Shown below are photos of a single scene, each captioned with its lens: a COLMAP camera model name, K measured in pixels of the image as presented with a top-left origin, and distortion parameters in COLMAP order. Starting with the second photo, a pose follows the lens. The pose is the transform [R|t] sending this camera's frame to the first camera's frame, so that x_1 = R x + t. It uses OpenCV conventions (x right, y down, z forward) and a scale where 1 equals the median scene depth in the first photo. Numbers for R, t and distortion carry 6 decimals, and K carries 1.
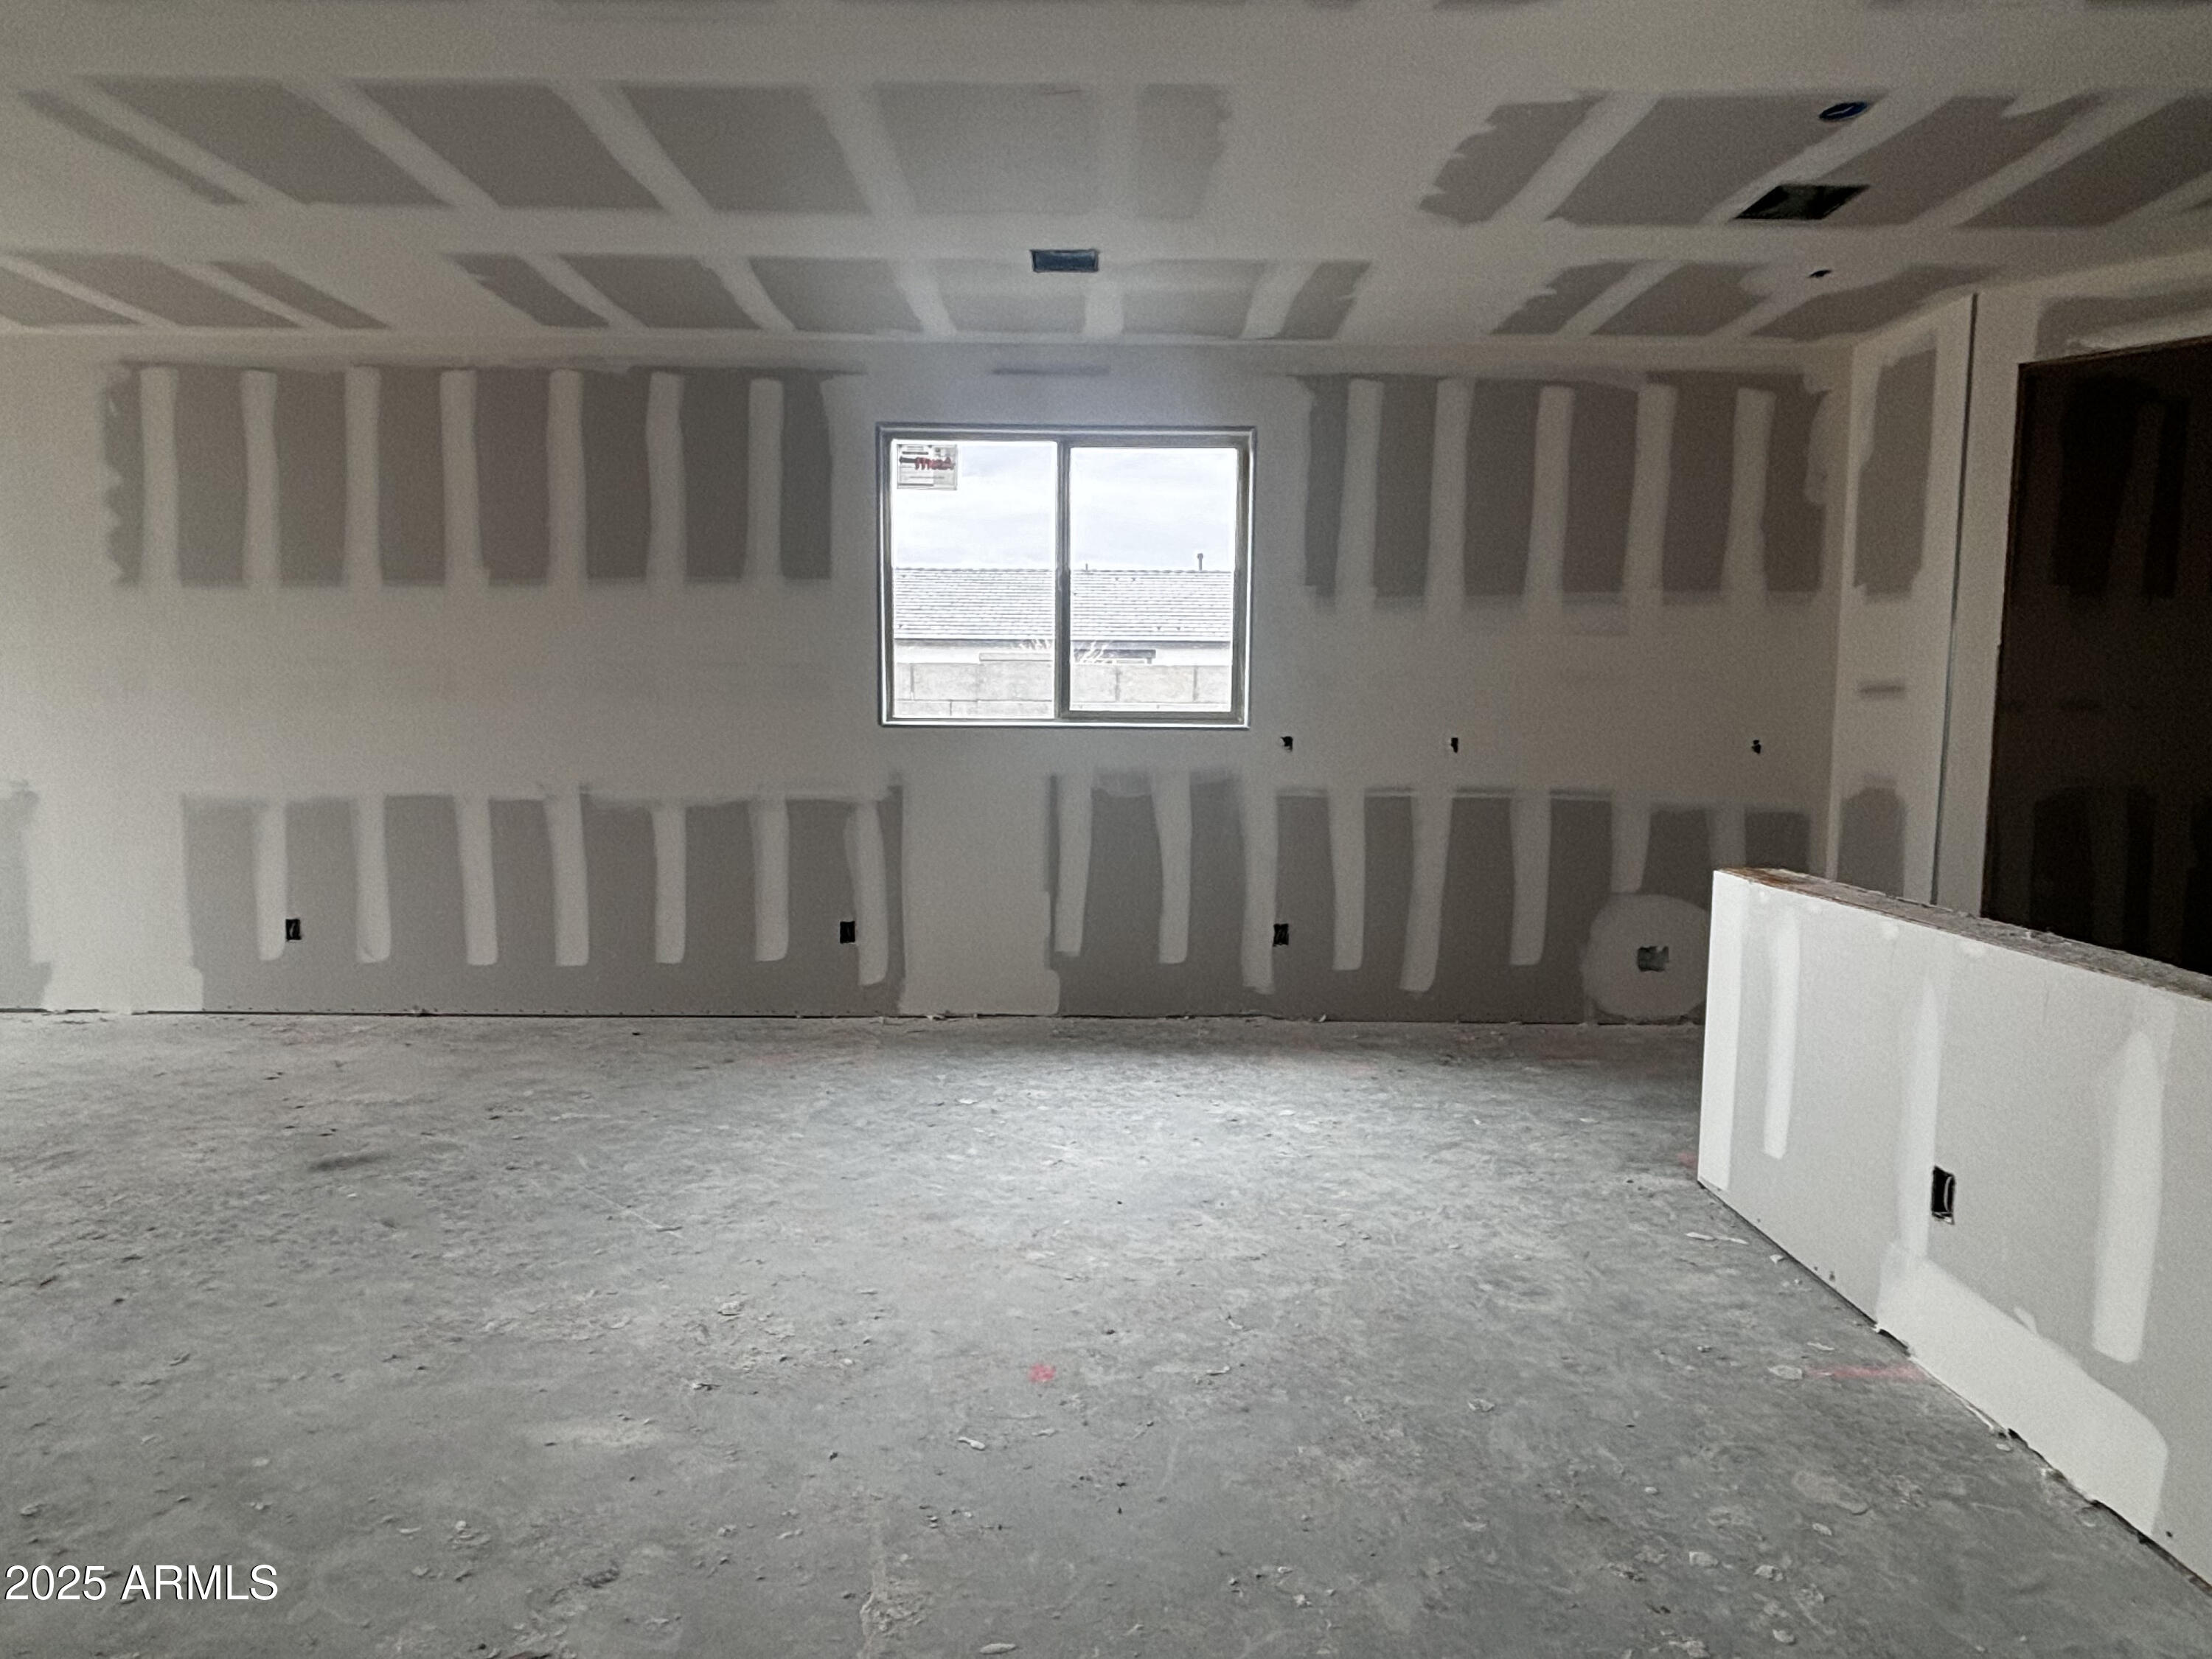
lens RADIAL K [[1290.0, 0, 1101.6], [0, 1290.0, 814.4], [0, 0, 1]] dist [-0.003868, -0.003870]
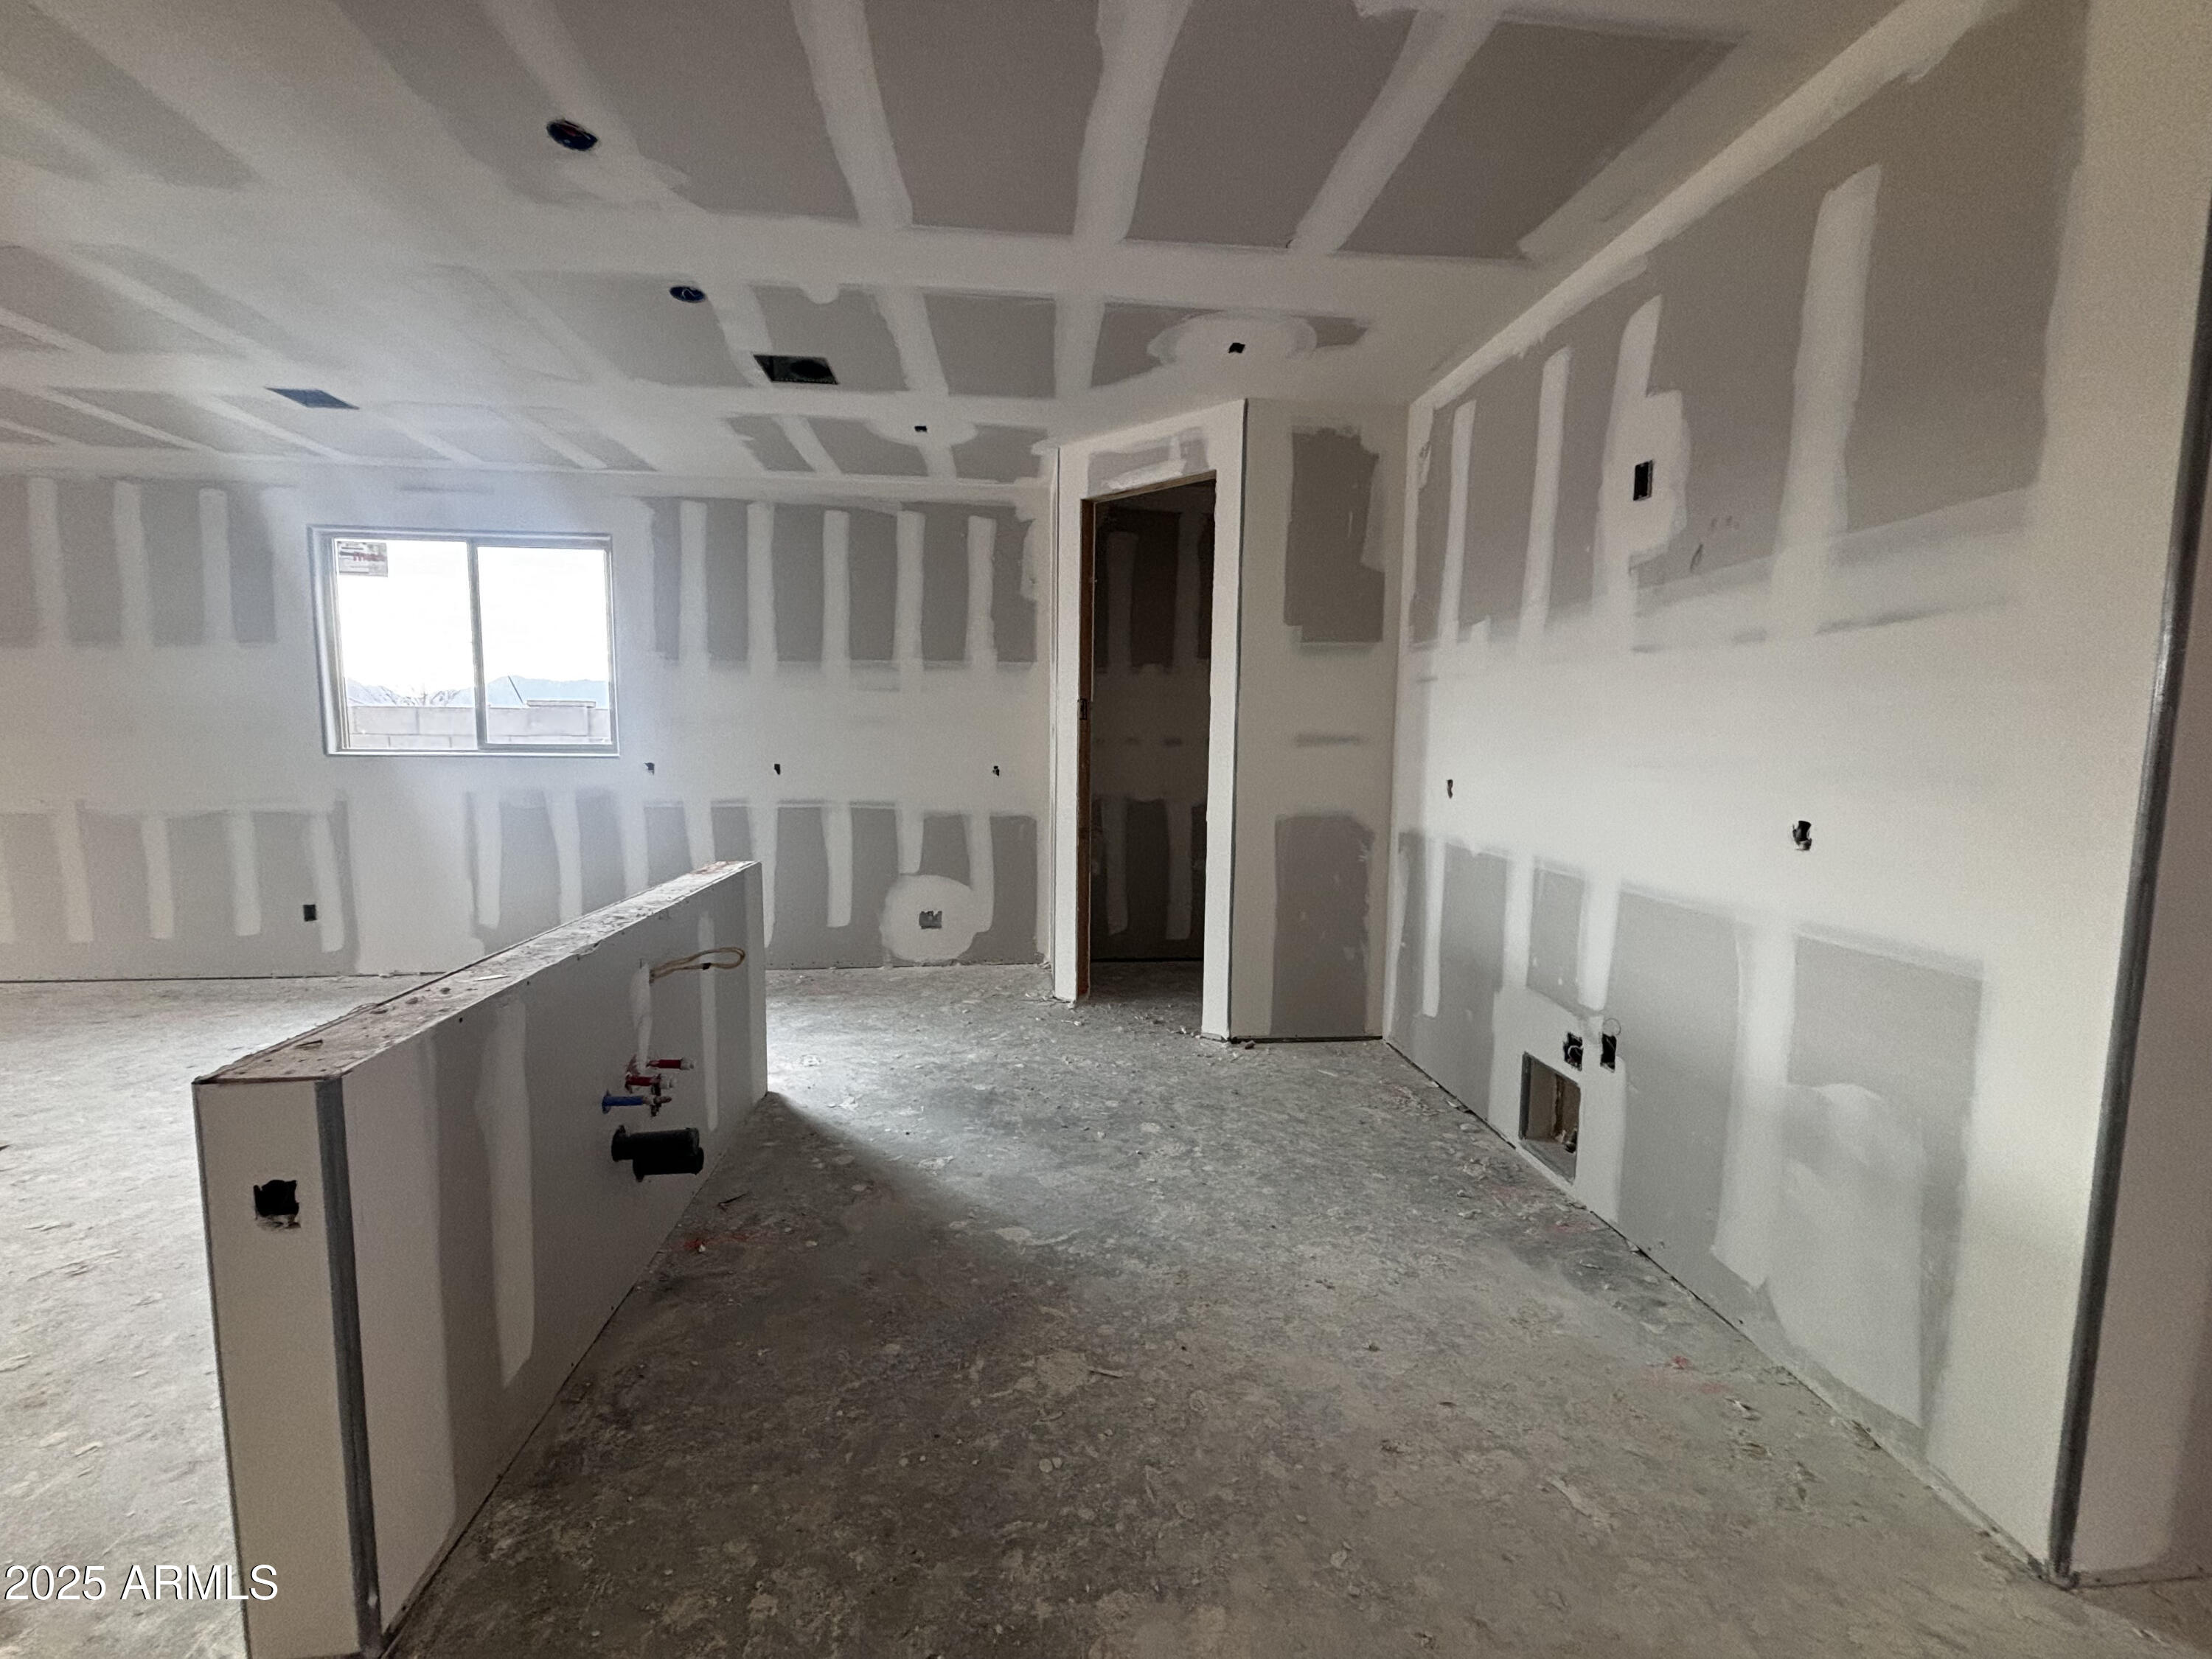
lens RADIAL K [[873.8, 0, 1099.4], [0, 873.8, 824.4], [0, 0, 1]] dist [0.000444, -0.000733]
pose [[0.994624, -0.008629, 0.103193, 0.567282], [0.007280, 0.999883, 0.013445, -0.005212], [-0.103297, -0.012621, 0.994570, 0.032605]]
